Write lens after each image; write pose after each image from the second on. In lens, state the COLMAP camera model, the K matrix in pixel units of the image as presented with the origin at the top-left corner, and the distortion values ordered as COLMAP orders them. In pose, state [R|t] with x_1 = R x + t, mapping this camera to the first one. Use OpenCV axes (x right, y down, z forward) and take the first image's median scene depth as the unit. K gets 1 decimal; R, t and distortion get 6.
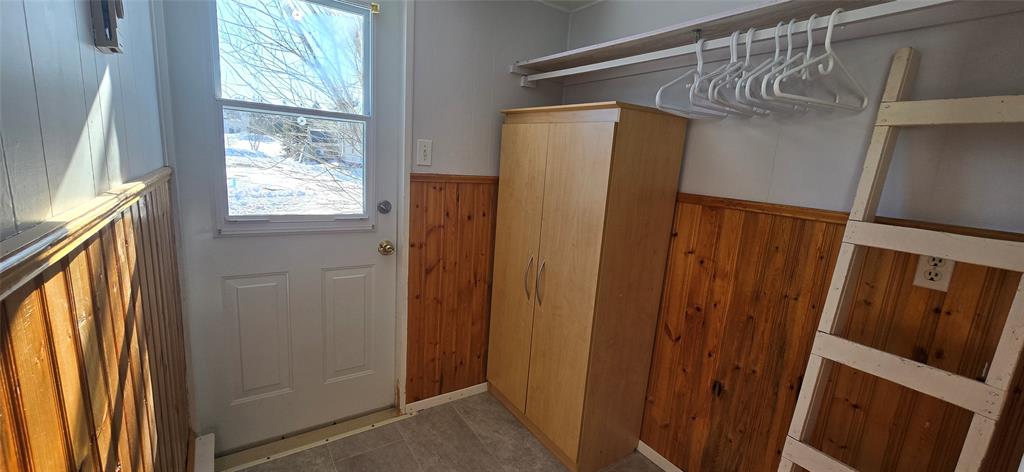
lens RADIAL K [[418.1, 0, 513.3], [0, 418.1, 240.1], [0, 0, 1]] dist [0.002526, -0.000579]
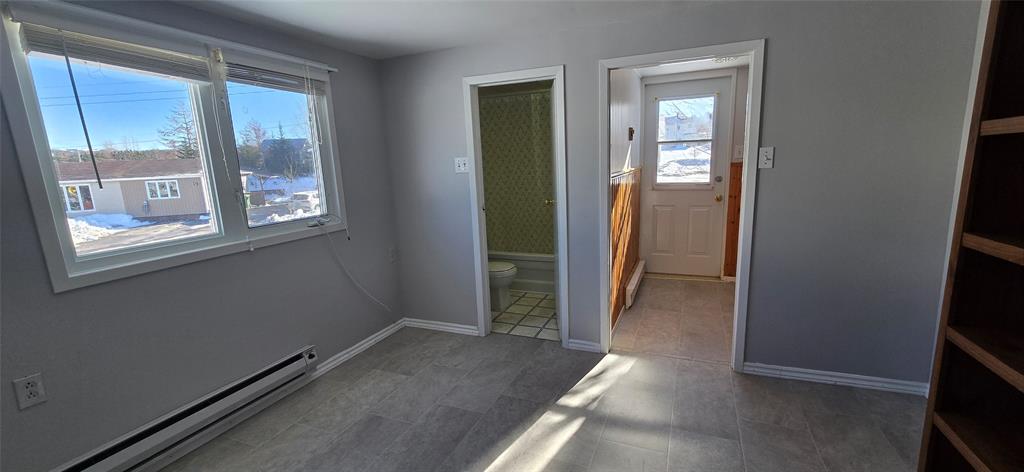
lens RADIAL K [[418.1, 0, 513.8], [0, 418.1, 240.8], [0, 0, 1]] dist [0.002526, -0.000579]
pose [[0.547349, 0.071525, -0.833843, 1.004899], [-0.094937, 0.995216, 0.023049, 0.311088], [0.831503, 0.066546, 0.551521, -1.139517]]
